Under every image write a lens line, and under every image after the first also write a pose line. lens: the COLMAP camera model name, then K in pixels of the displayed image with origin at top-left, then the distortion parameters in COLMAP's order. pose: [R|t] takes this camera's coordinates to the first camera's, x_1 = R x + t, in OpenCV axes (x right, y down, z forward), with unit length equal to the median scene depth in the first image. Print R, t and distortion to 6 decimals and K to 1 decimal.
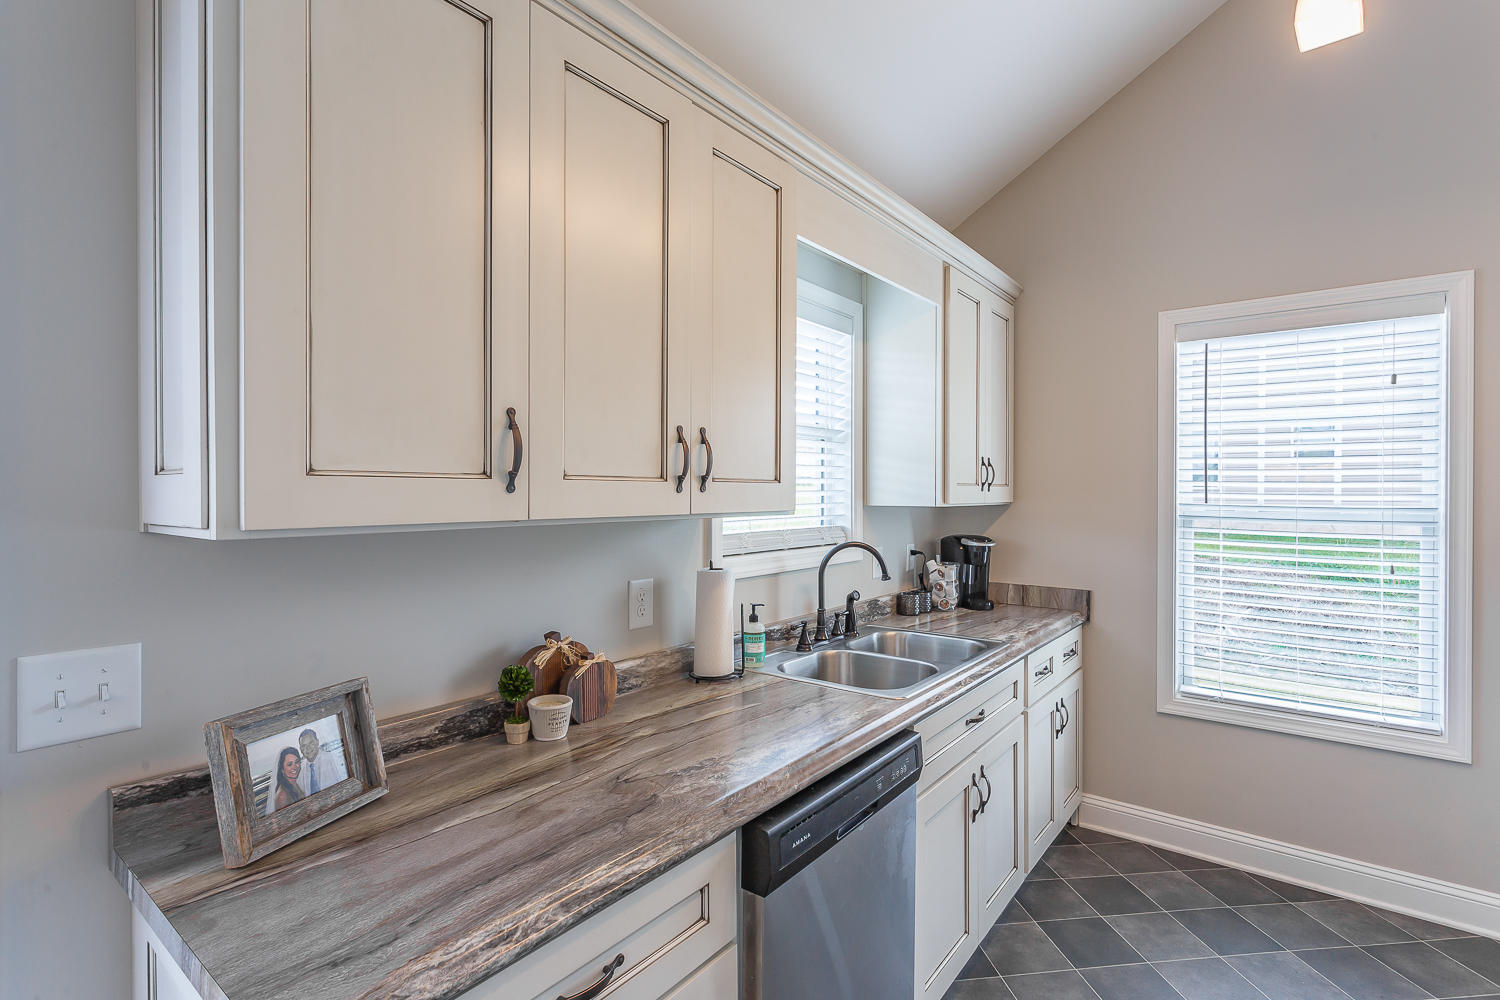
lens RADIAL K [[715.3, 0, 741.5], [0, 715.3, 495.6], [0, 0, 1]] dist [0.001444, 0.000733]
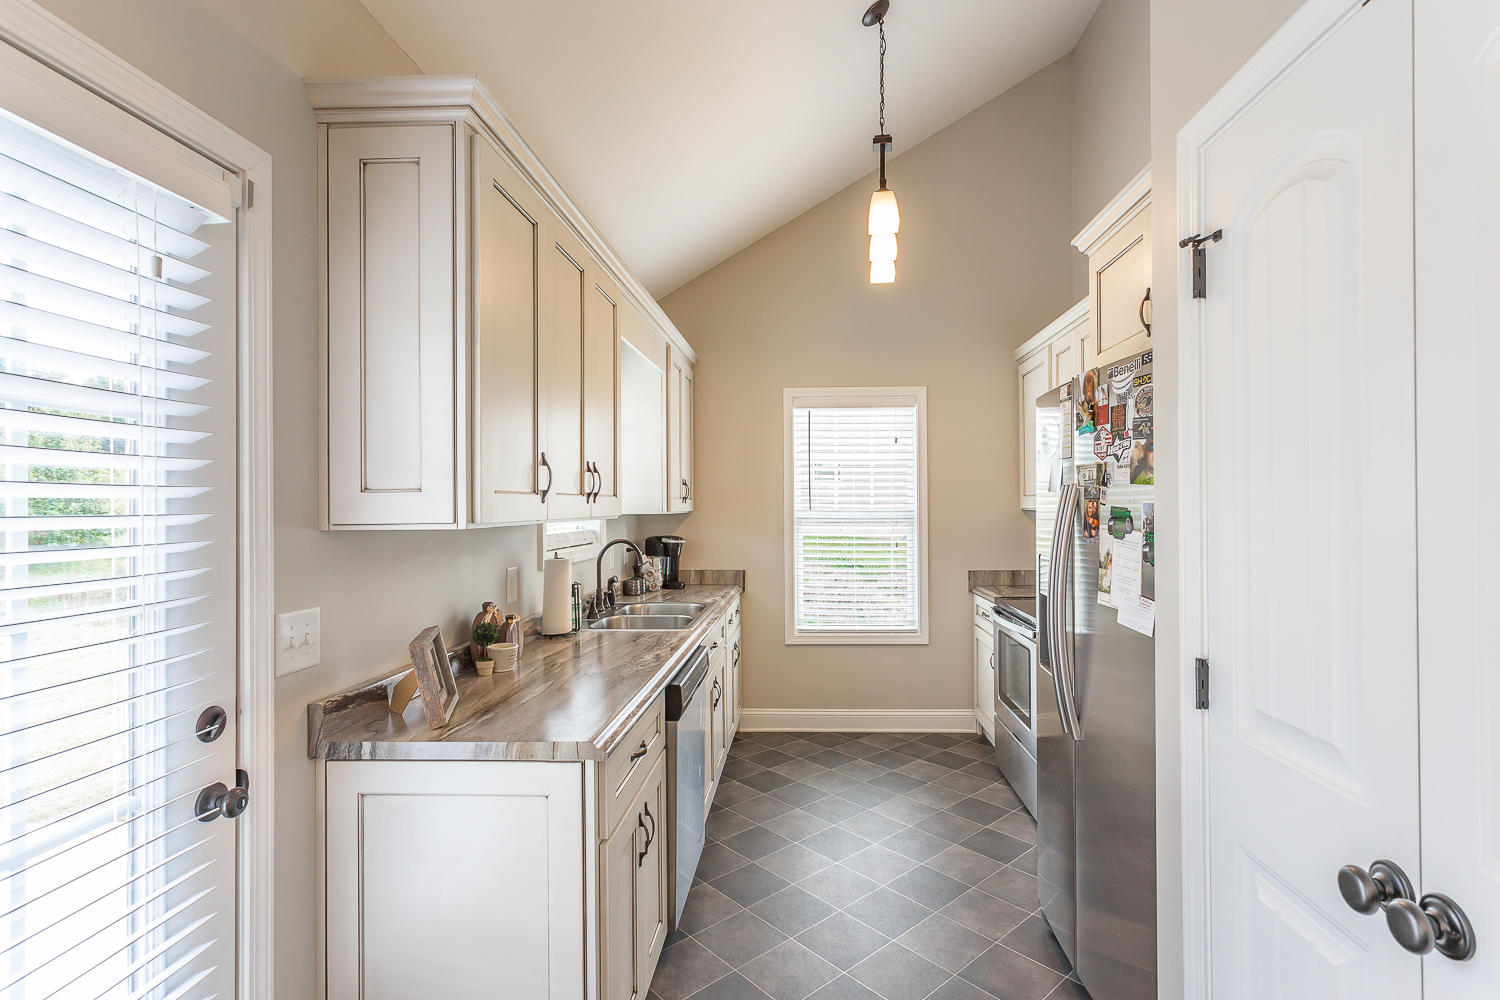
lens RADIAL K [[719.8, 0, 785.8], [0, 719.8, 499.1], [0, 0, 1]] dist [0.000428, 0.000207]
pose [[0.811418, -0.001919, 0.584463, -0.348469], [0.010452, 0.999882, -0.011227, 0.004354], [-0.584373, 0.015219, 0.811343, -0.287778]]
